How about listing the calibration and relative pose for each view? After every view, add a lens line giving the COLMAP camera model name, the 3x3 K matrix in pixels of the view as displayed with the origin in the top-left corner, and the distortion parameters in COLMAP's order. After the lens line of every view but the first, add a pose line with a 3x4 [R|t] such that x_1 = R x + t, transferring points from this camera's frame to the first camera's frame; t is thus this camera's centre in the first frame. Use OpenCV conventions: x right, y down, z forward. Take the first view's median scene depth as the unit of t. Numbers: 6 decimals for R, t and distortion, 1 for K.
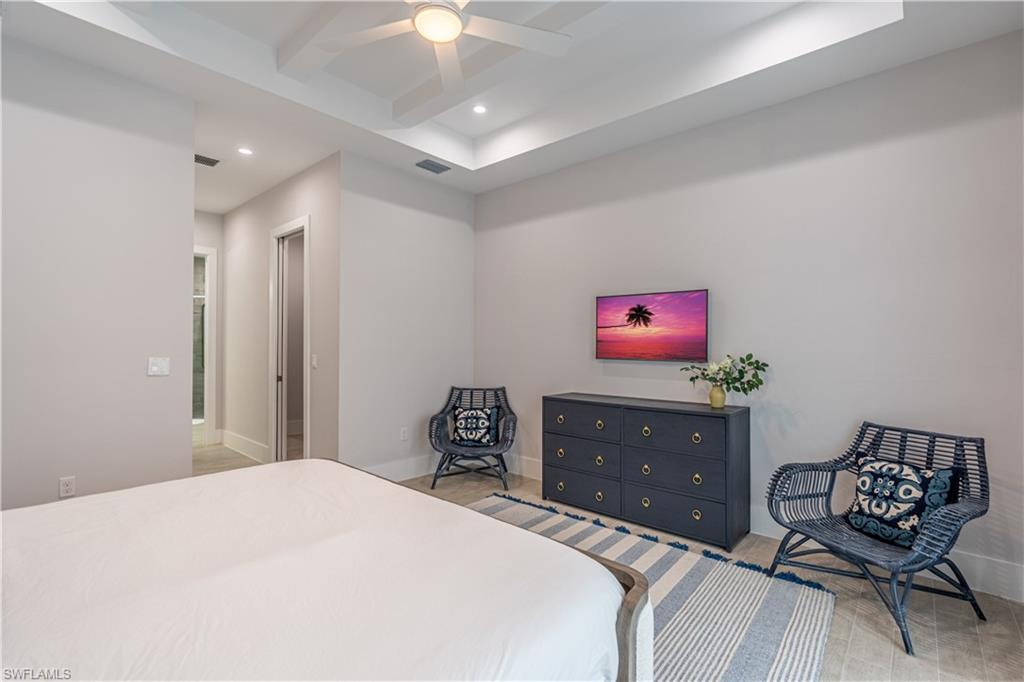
lens RADIAL K [[458.4, 0, 515.1], [0, 458.4, 335.8], [0, 0, 1]] dist [-0.003479, 0.000393]
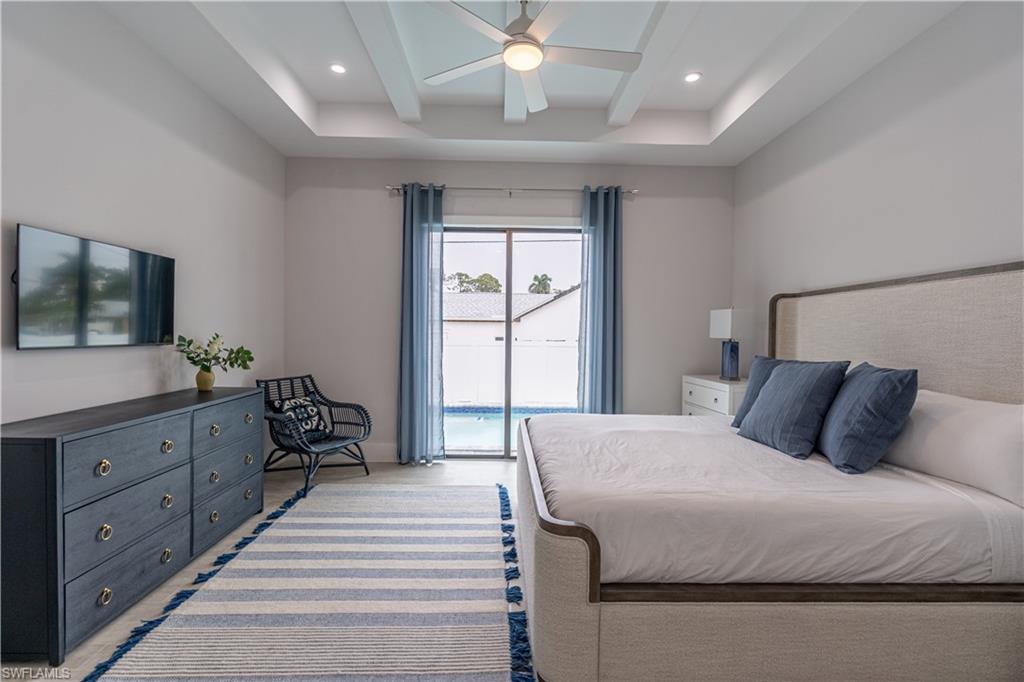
lens RADIAL K [[458.4, 0, 510.8], [0, 458.4, 338.4], [0, 0, 1]] dist [-0.003479, 0.000393]
pose [[-0.678026, -0.025488, 0.734596, -0.587799], [-0.029805, 0.999530, 0.007171, 0.020159], [-0.734433, -0.017033, -0.678467, 1.033729]]
